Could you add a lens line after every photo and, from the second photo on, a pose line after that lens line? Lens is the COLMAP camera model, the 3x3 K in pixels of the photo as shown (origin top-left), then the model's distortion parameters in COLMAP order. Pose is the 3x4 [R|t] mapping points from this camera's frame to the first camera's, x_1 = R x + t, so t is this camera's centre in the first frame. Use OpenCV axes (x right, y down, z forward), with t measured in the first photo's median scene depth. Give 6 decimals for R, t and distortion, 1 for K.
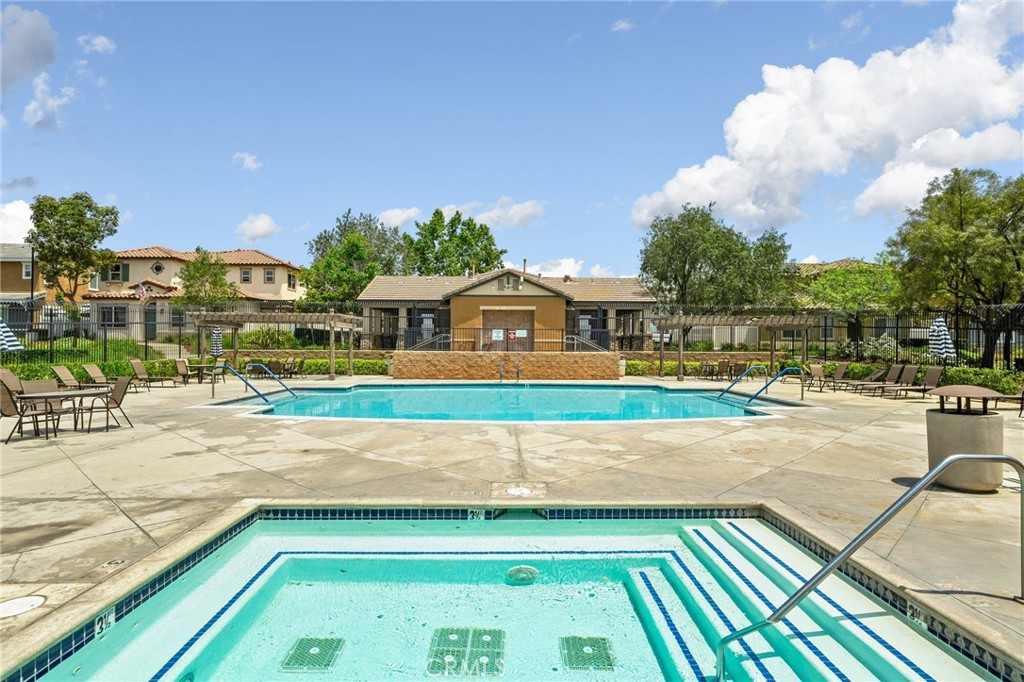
lens RADIAL K [[474.5, 0, 511.5], [0, 474.5, 351.9], [0, 0, 1]] dist [-0.003245, 0.000225]
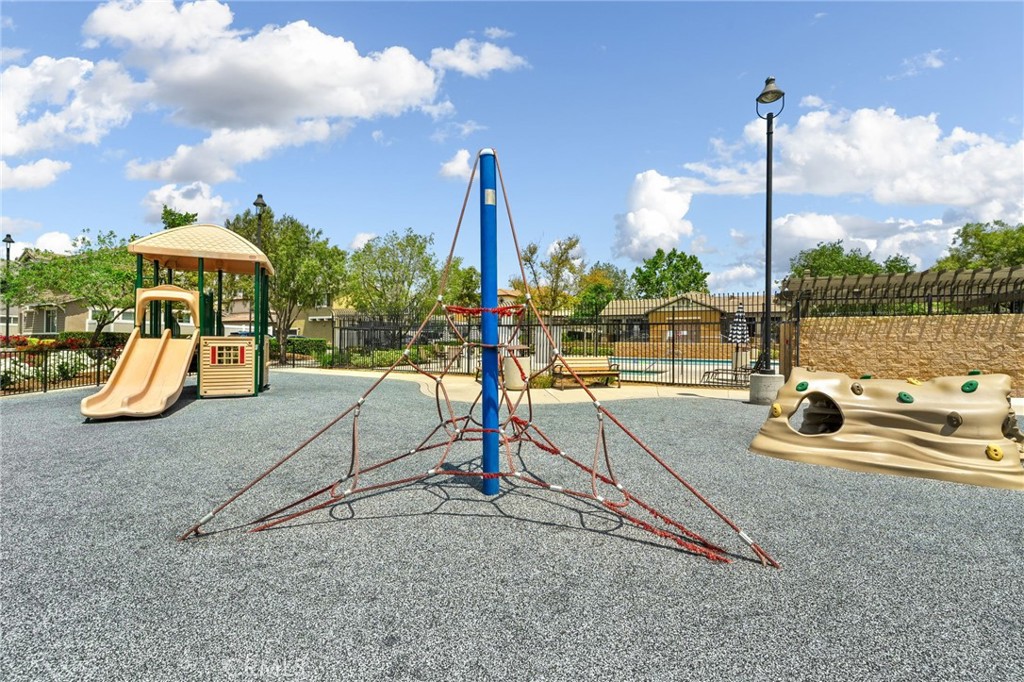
lens RADIAL K [[457.7, 0, 525.8], [0, 457.7, 334.1], [0, 0, 1]] dist [-0.000025, 0.000188]
pose [[0.868293, -0.012111, -0.495904, 0.257811], [-0.009666, 0.999099, -0.041325, 0.030860], [0.495958, 0.040676, 0.867393, -0.569035]]
